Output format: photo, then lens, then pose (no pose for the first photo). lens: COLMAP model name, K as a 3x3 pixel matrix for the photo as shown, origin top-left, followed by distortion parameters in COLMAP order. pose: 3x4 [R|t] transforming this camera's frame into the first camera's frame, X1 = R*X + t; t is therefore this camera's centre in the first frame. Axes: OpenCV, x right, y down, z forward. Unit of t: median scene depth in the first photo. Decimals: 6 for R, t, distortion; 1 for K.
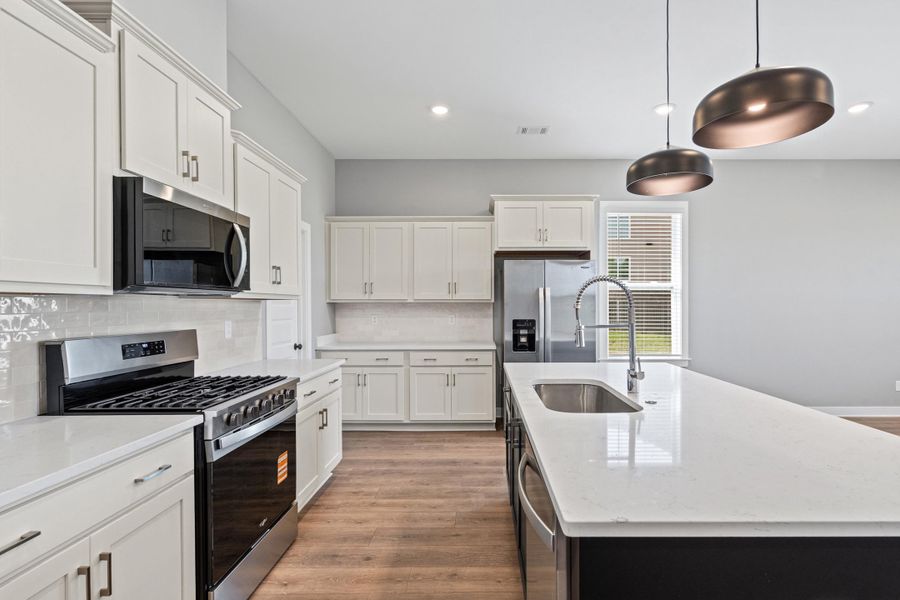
lens RADIAL K [[432.6, 0, 436.2], [0, 432.6, 310.1], [0, 0, 1]] dist [-0.005220, -0.000212]
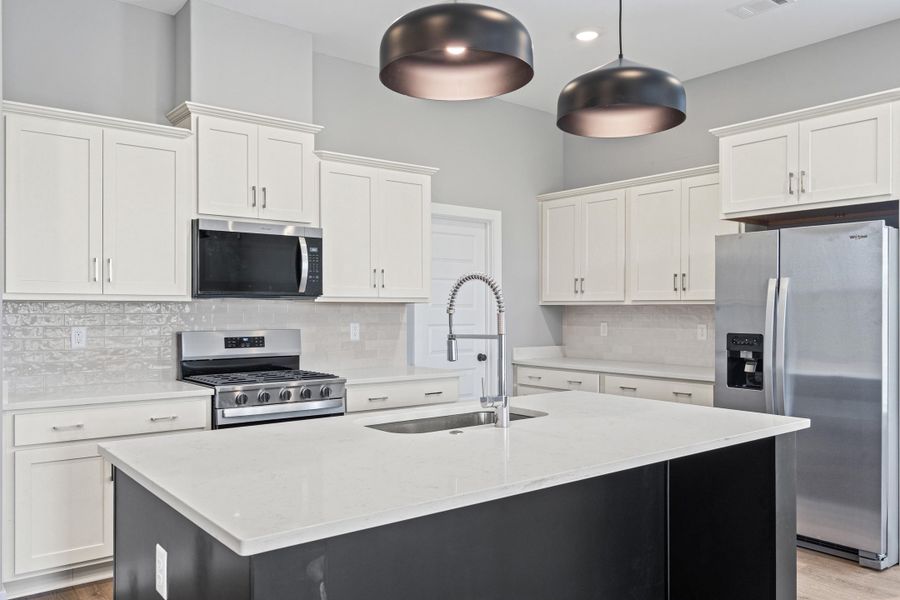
lens RADIAL K [[697.9, 0, 449.7], [0, 697.9, 315.3], [0, 0, 1]] dist [-0.007473, 0.000007]
pose [[0.619861, 0.008972, -0.784660, 0.740416], [-0.010327, 0.999941, 0.003276, -0.002002], [0.784644, 0.006072, 0.619917, 0.101601]]
